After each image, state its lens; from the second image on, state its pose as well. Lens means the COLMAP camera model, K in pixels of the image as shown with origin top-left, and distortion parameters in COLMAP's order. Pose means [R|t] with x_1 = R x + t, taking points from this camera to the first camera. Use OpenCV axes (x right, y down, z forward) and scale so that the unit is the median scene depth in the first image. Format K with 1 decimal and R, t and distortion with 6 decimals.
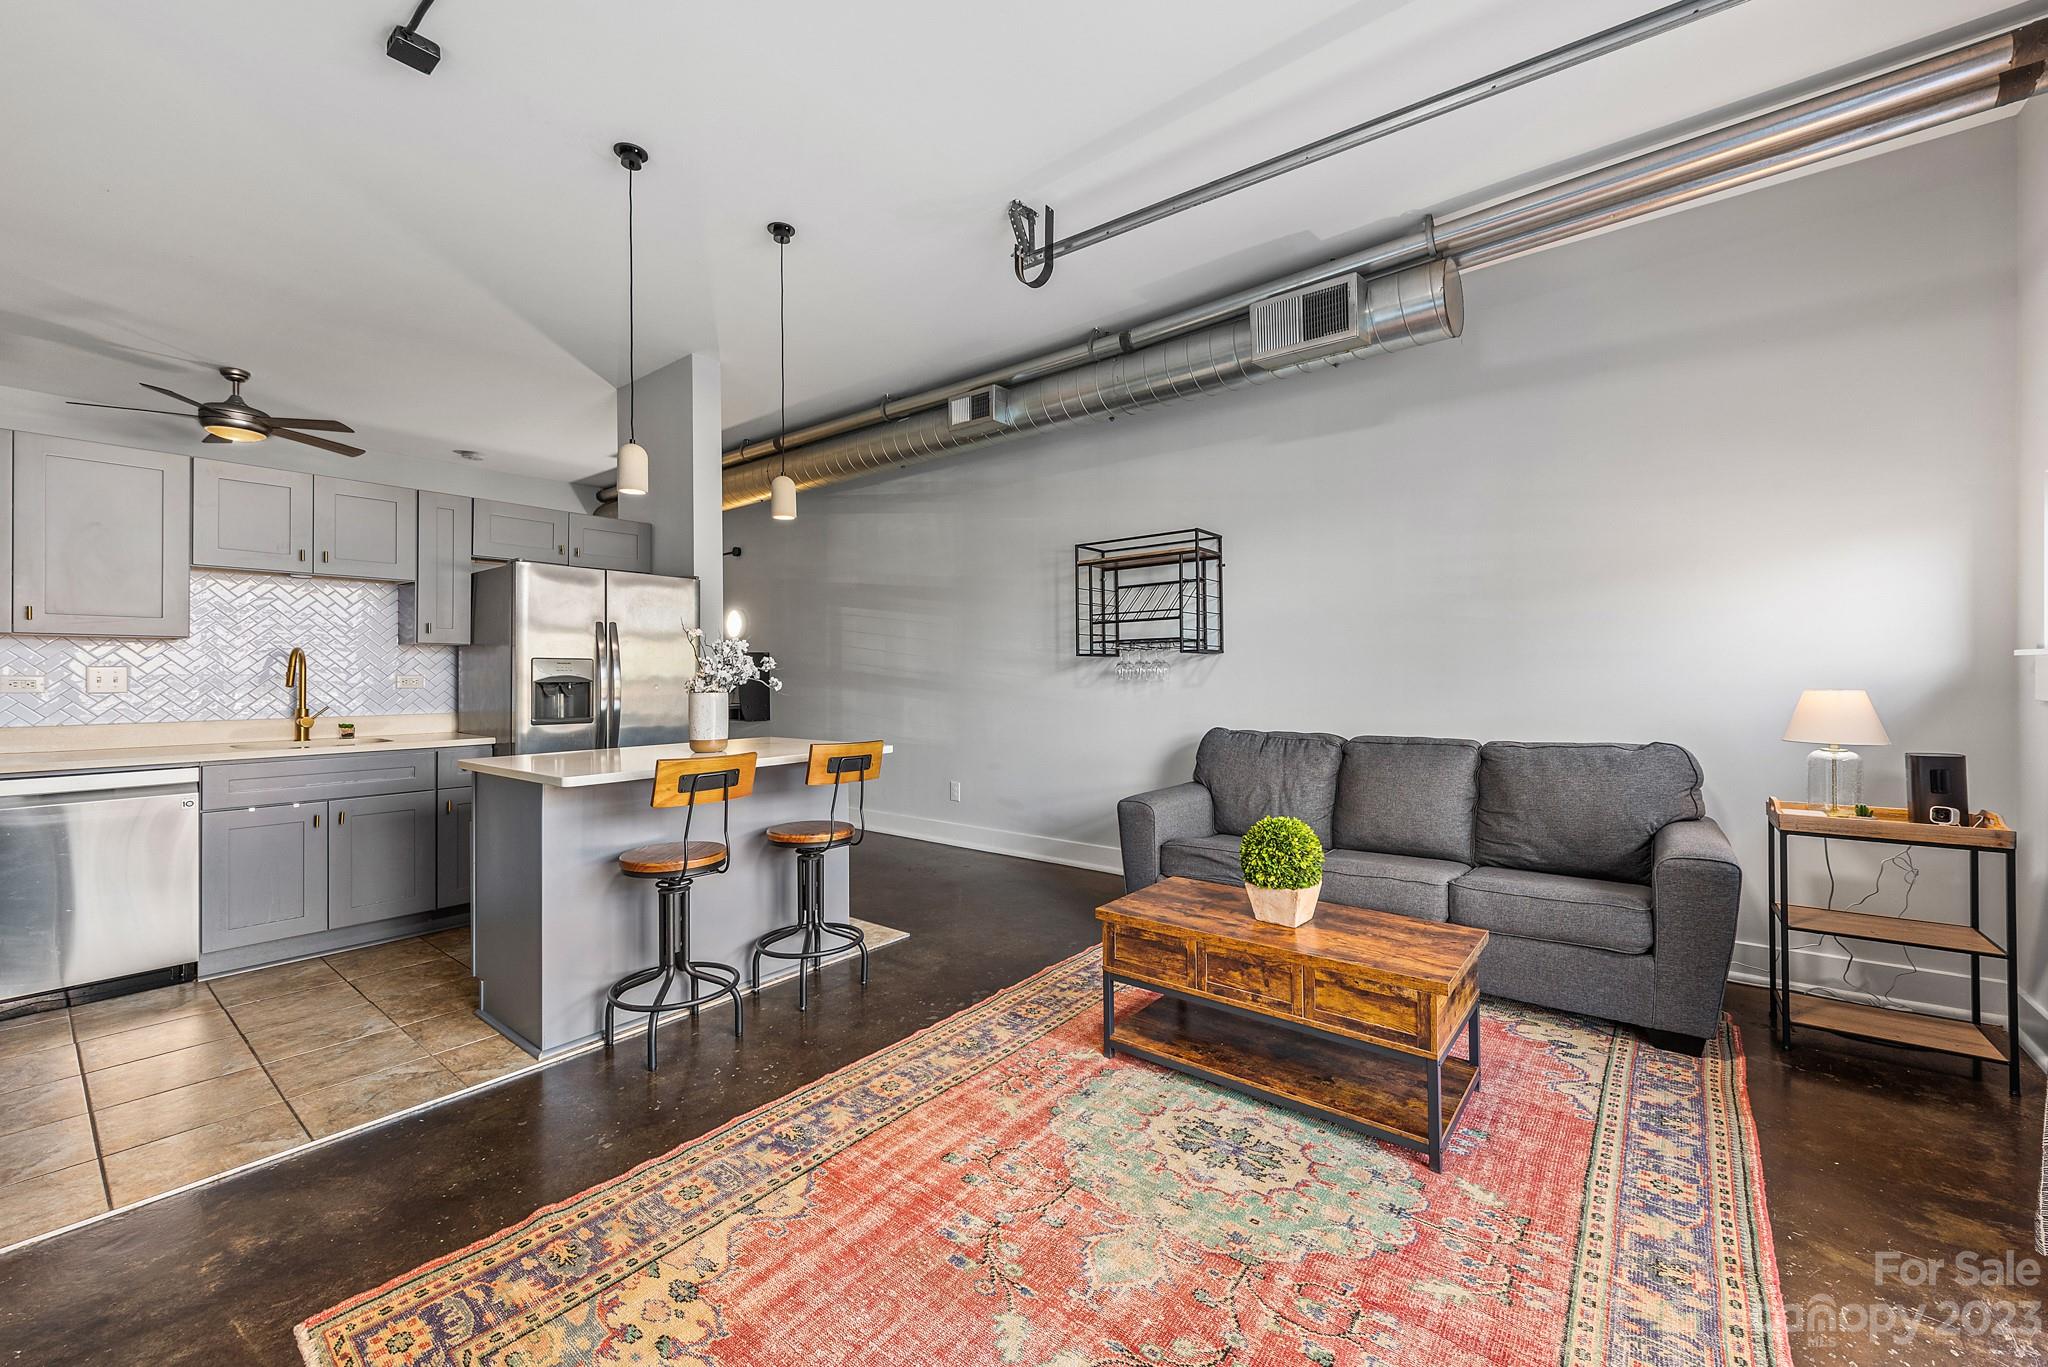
lens RADIAL K [[805.5, 0, 1043.4], [0, 805.5, 670.7], [0, 0, 1]] dist [0.005898, -0.000041]
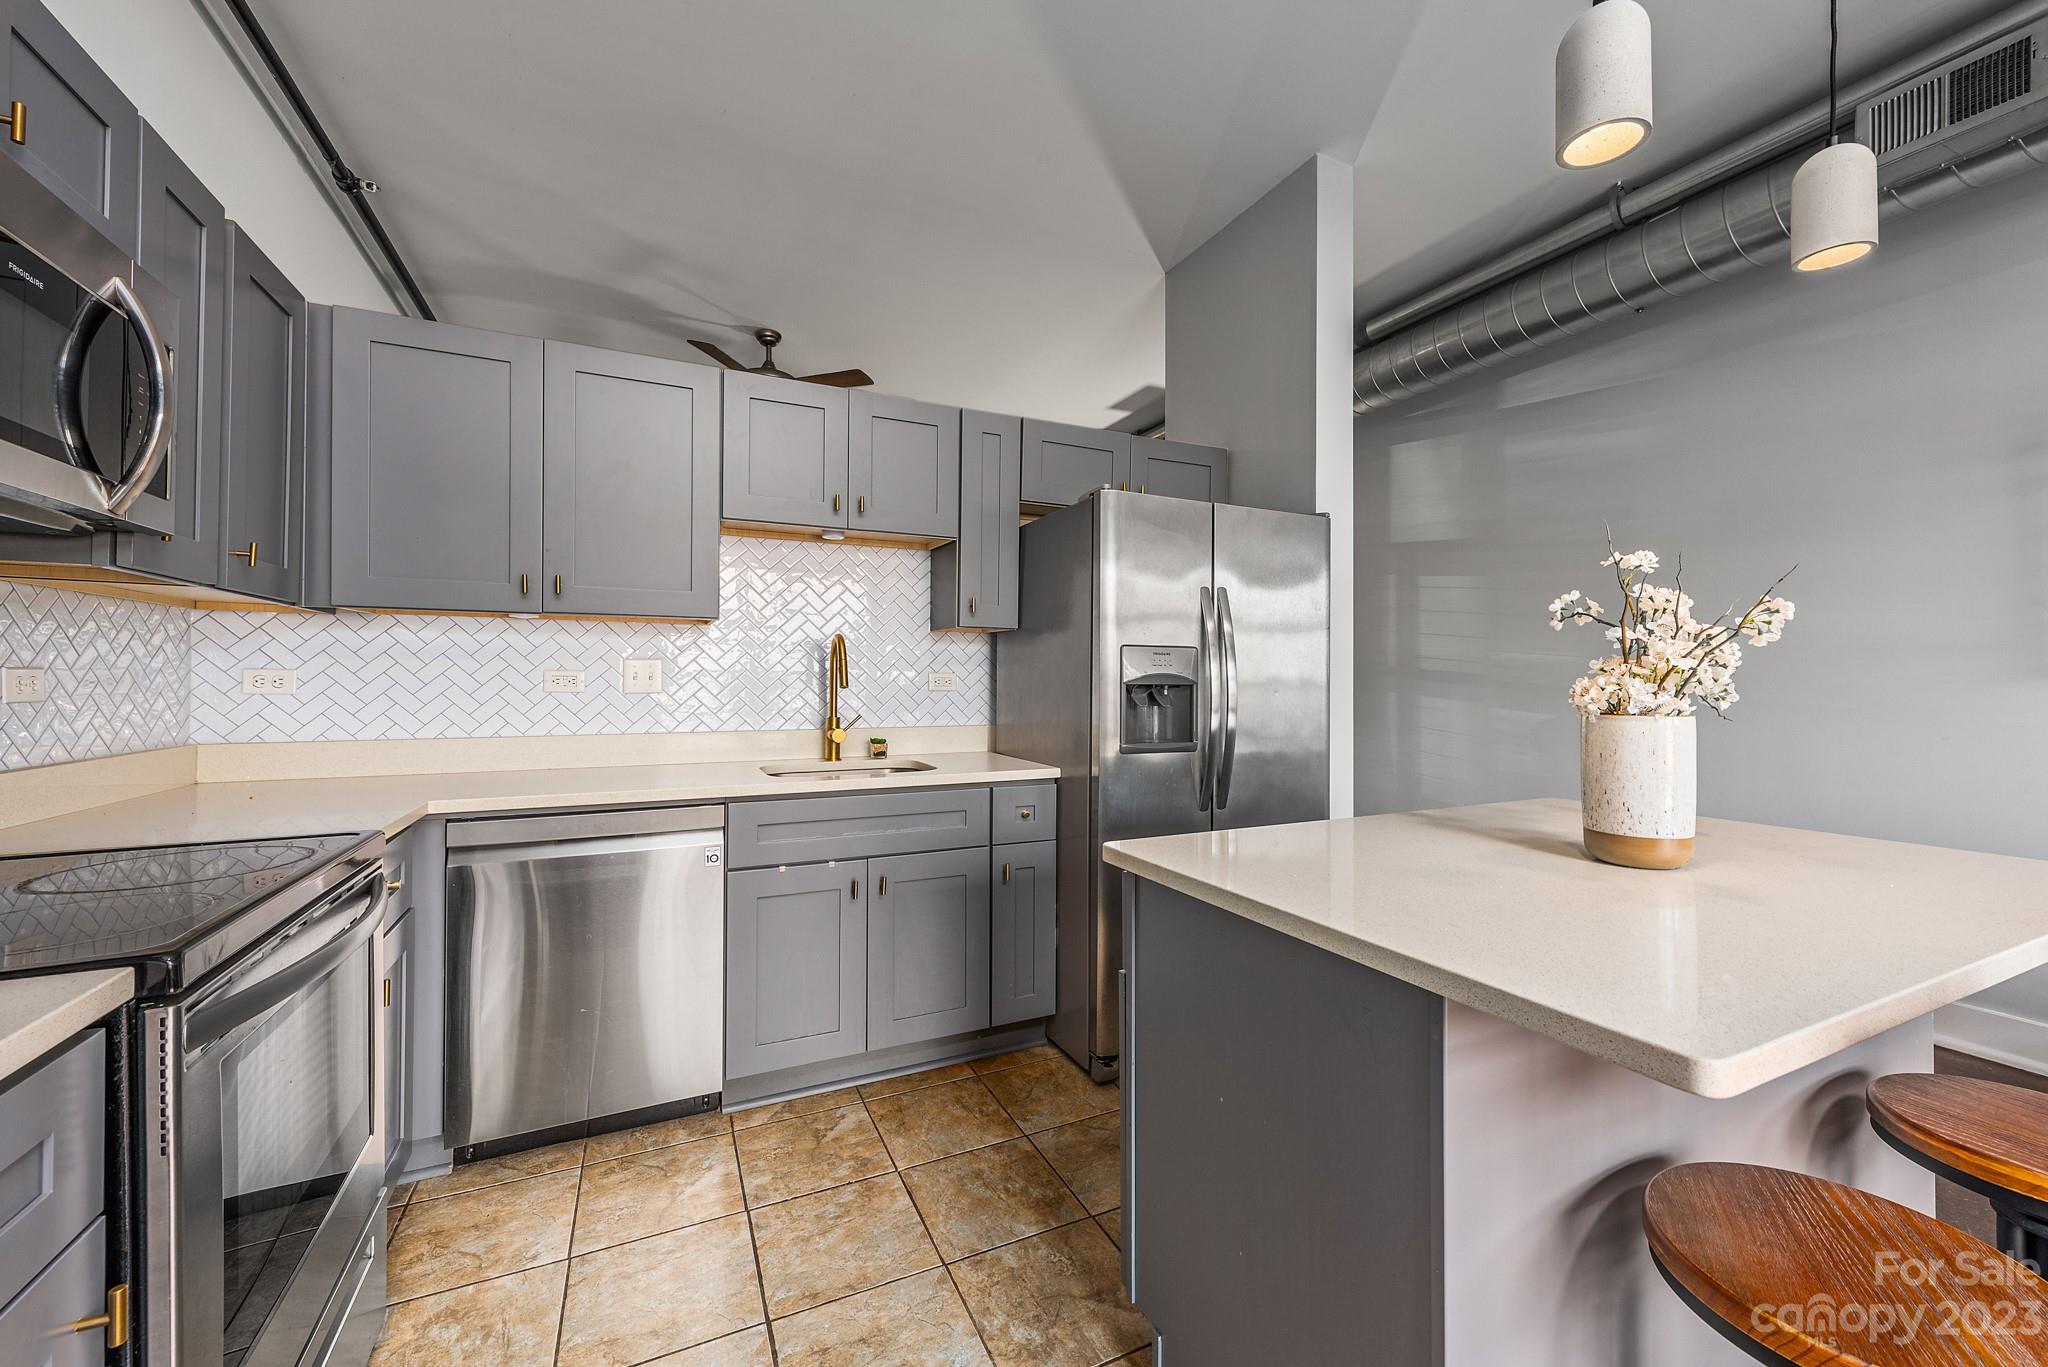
lens RADIAL K [[794.9, 0, 1041.5], [0, 794.9, 676.5], [0, 0, 1]] dist [0.007492, -0.000018]
pose [[0.898584, 0.003913, -0.438784, -0.494769], [-0.003935, 0.999992, 0.000859, 0.009761], [0.438784, 0.000955, 0.898592, 0.500722]]
